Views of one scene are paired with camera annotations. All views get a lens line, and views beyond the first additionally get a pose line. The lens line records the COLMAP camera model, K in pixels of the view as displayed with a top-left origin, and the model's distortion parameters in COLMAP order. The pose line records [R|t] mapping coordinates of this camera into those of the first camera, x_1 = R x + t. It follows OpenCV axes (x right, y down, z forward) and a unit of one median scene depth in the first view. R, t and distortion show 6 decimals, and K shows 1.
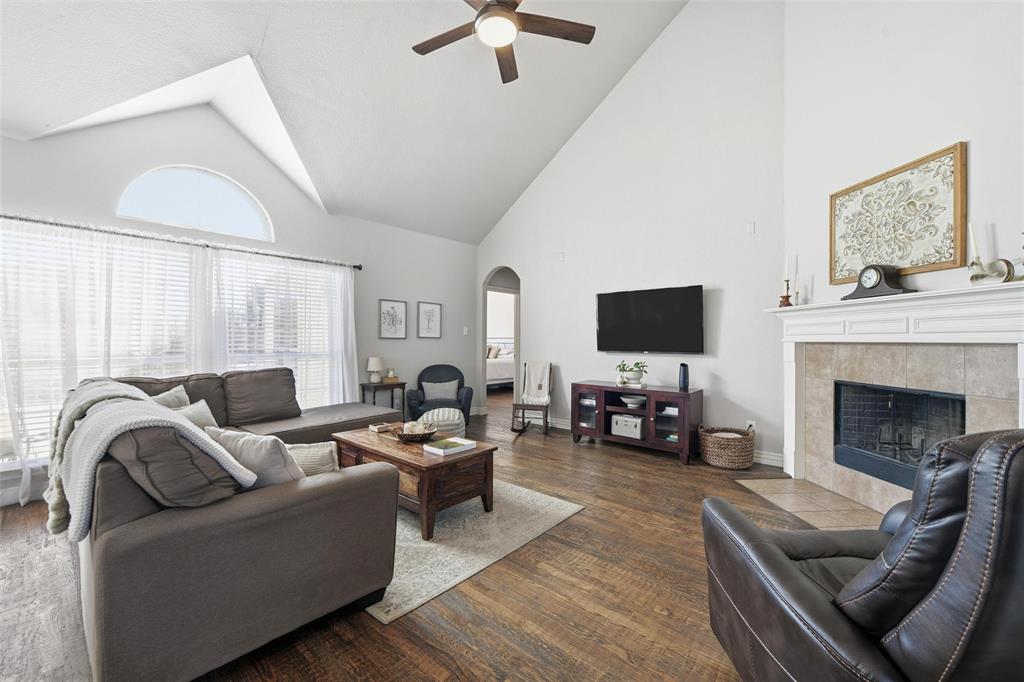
lens RADIAL K [[411.3, 0, 517.8], [0, 411.3, 339.2], [0, 0, 1]] dist [-0.011231, 0.000018]
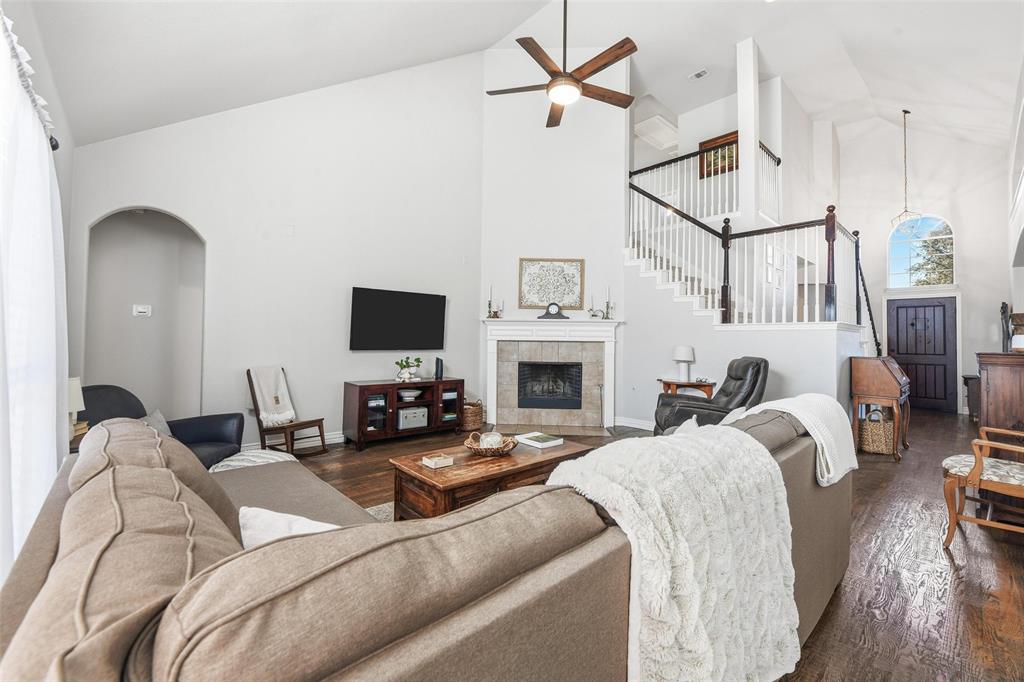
lens RADIAL K [[422.7, 0, 515.5], [0, 422.7, 330.9], [0, 0, 1]] dist [-0.027720, 0.000000]
pose [[0.112184, 0.021677, 0.993451, -1.053373], [-0.014350, 0.999693, -0.020192, 0.002777], [-0.993584, -0.011991, 0.112461, 0.797710]]
